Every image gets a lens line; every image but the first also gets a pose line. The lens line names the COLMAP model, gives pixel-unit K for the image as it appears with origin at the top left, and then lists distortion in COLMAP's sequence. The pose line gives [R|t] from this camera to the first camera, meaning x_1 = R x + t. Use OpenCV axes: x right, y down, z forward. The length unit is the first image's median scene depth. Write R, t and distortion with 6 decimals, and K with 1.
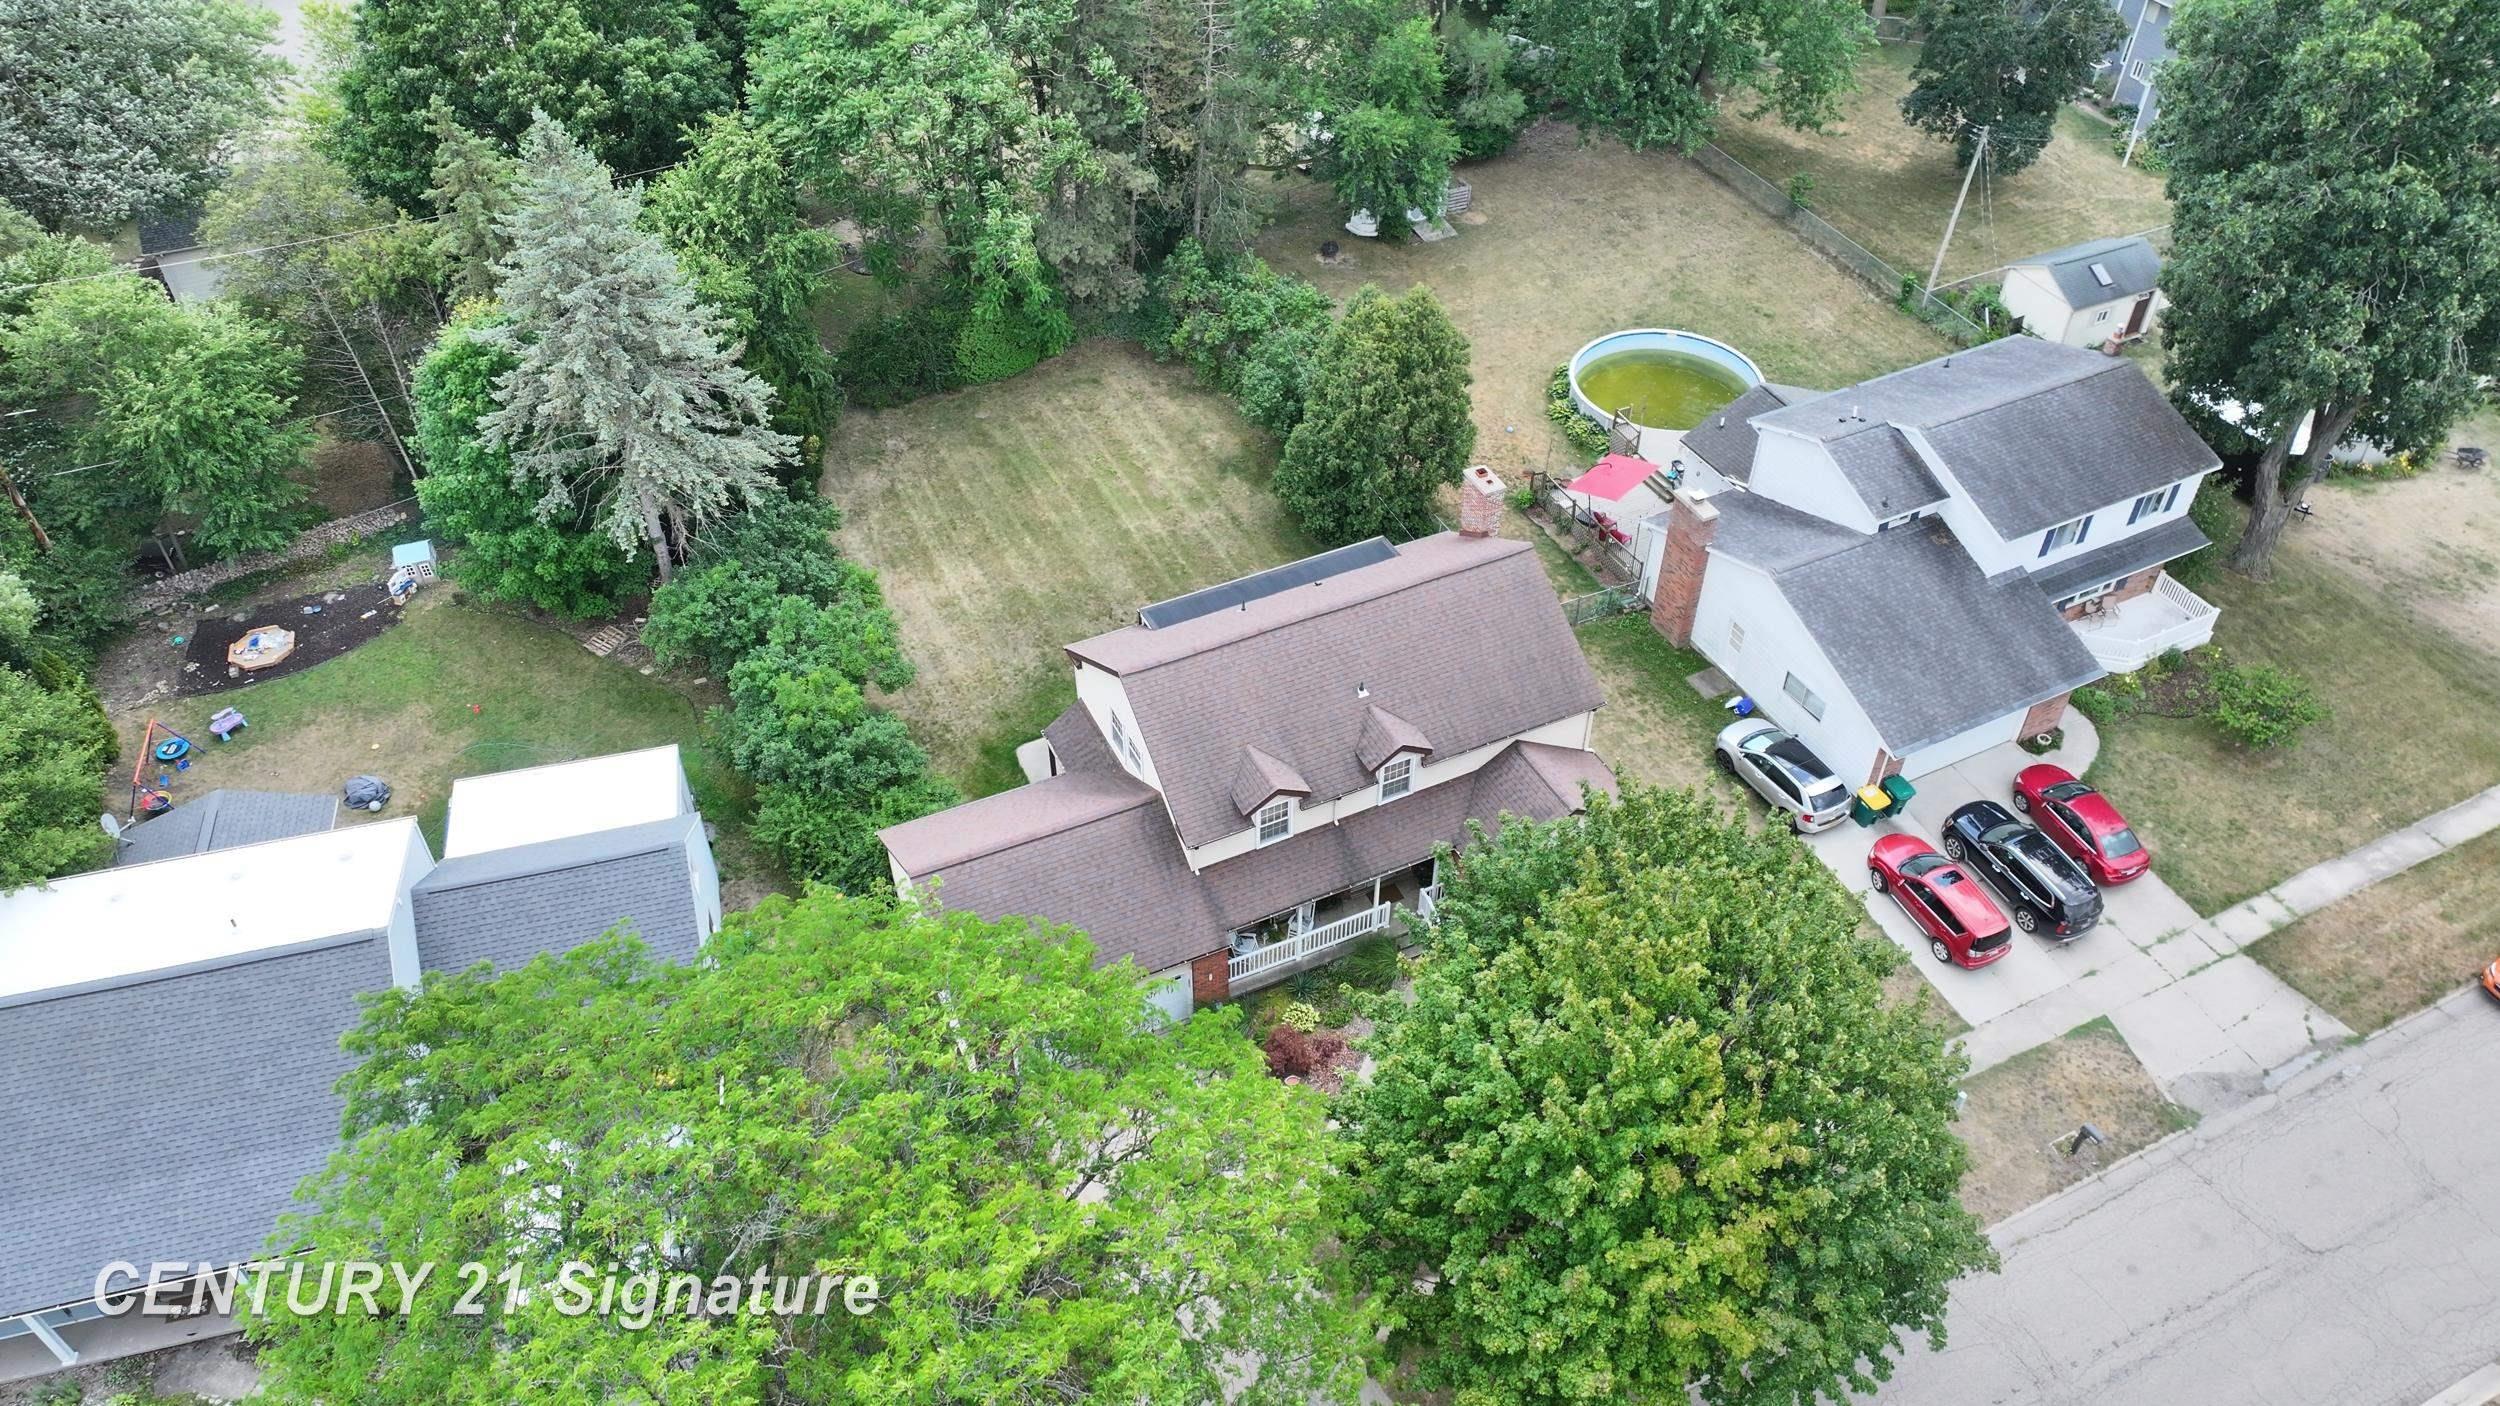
lens RADIAL K [[1753.3, 0, 1258.5], [0, 1753.3, 705.1], [0, 0, 1]] dist [-0.001926, 0.019965]
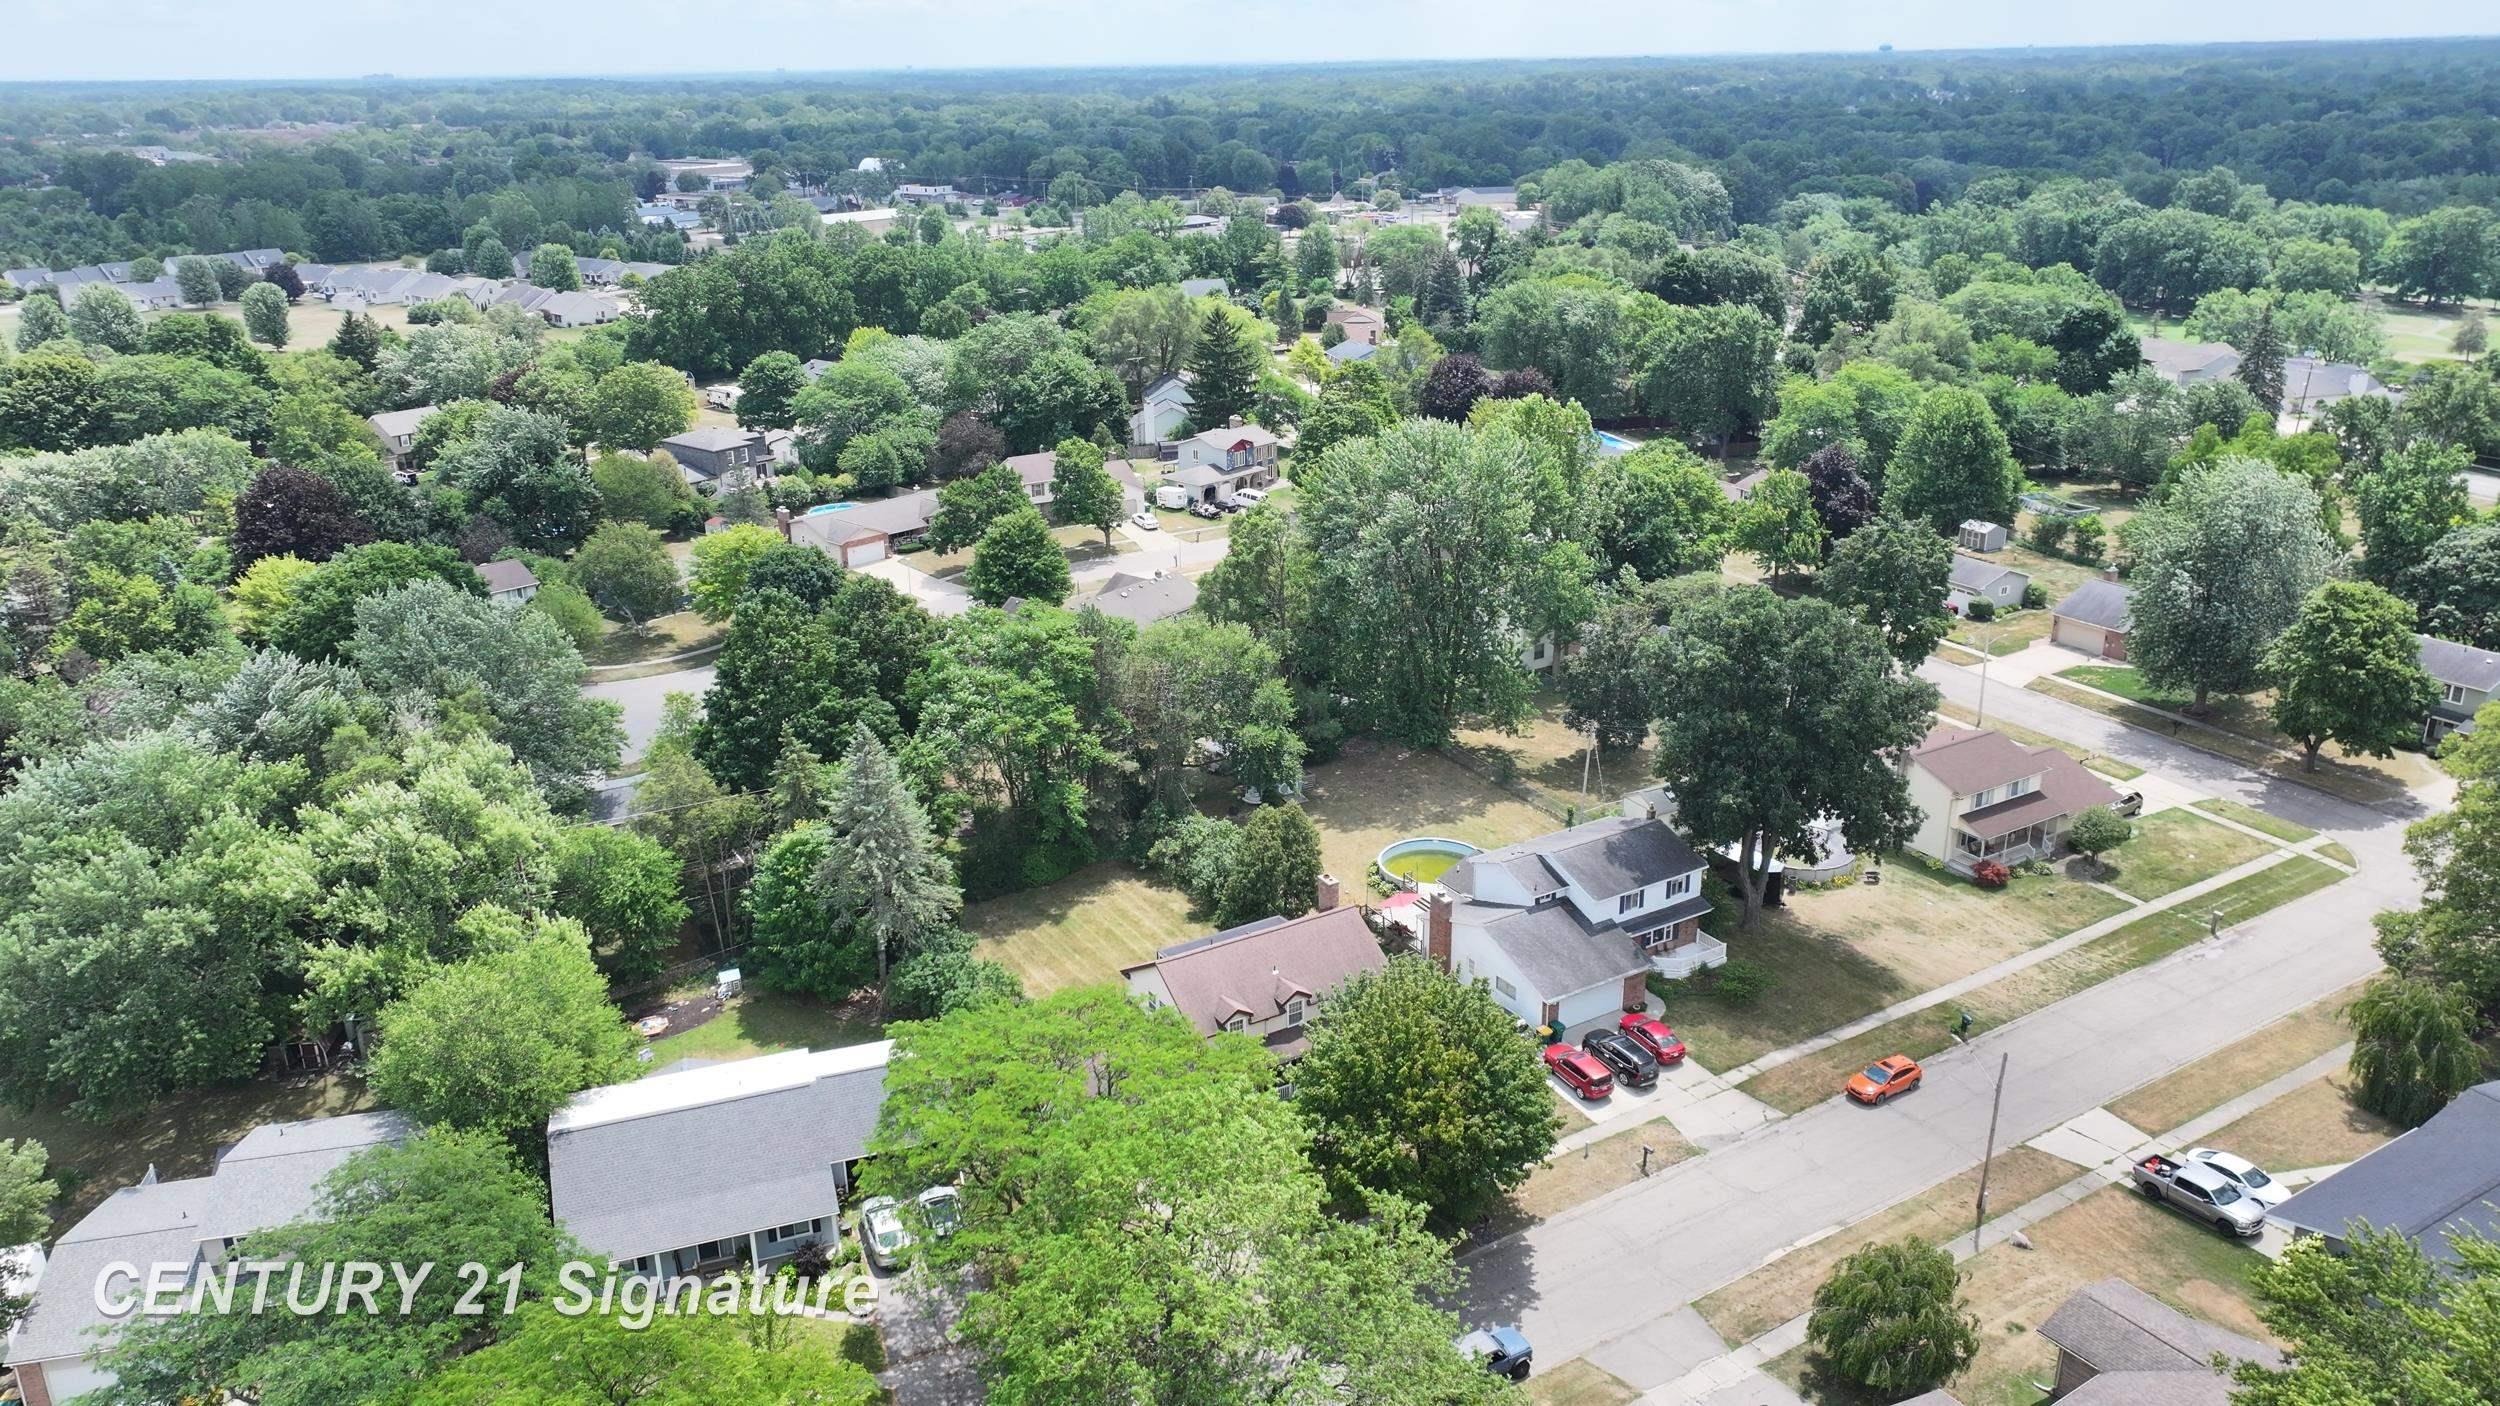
lens RADIAL K [[1753.3, 0, 1256.2], [0, 1753.3, 704.0], [0, 0, 1]] dist [-0.001926, 0.019965]
pose [[0.995934, -0.040587, 0.080421, -0.094936], [0.068153, 0.923276, -0.378044, 0.390516], [-0.058907, 0.381988, 0.922288, -0.812447]]
